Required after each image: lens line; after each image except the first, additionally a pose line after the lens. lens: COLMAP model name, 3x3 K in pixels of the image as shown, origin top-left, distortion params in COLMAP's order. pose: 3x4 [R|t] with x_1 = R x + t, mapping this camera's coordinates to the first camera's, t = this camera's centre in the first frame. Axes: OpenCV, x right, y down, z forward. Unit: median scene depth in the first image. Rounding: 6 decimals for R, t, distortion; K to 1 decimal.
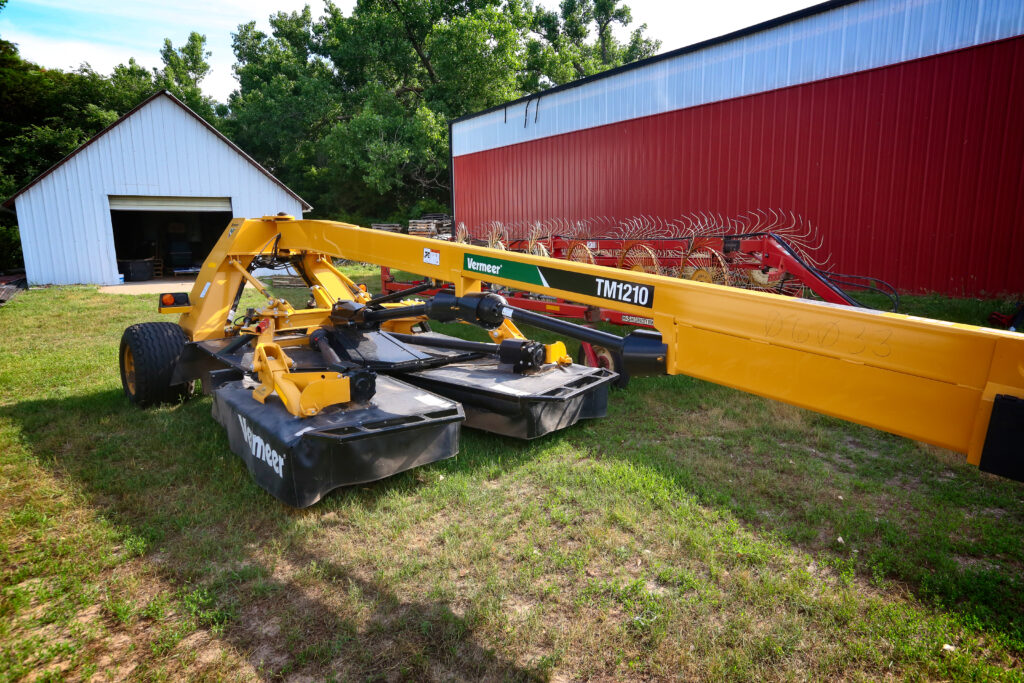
lens RADIAL K [[628.0, 0, 513.1], [0, 628.0, 343.9], [0, 0, 1]] dist [-0.042848, 0.049552]
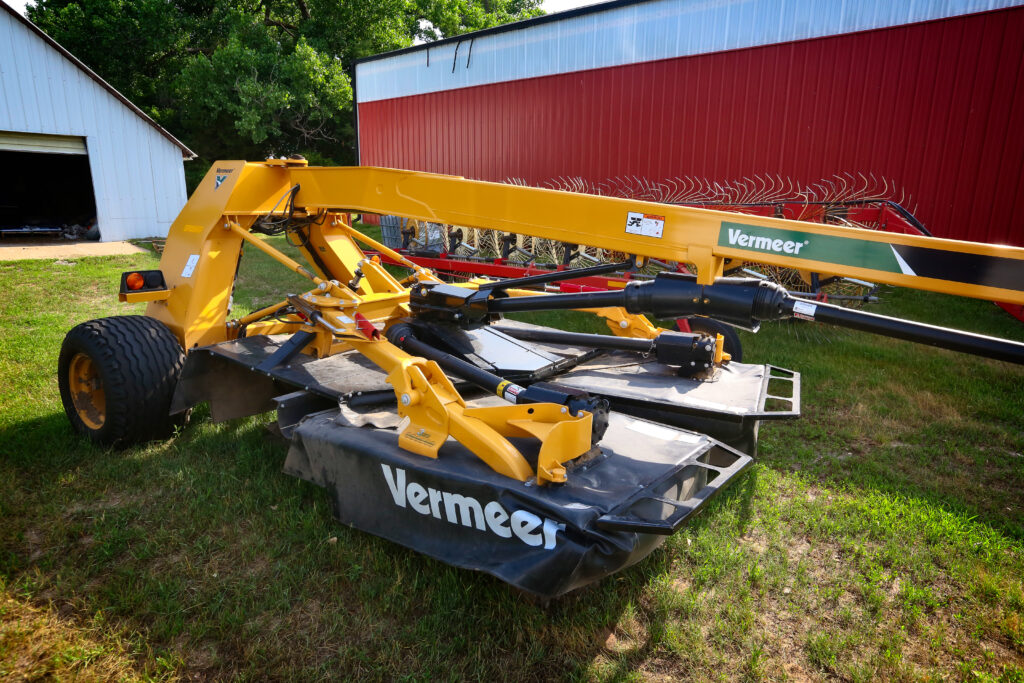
lens RADIAL K [[628.0, 0, 513.1], [0, 628.0, 343.9], [0, 0, 1]] dist [-0.042848, 0.049552]
pose [[0.972149, -0.030855, 0.232323, -0.187508], [0.016839, 0.997930, 0.062072, -0.022849], [-0.233757, -0.056431, 0.970656, 0.151966]]
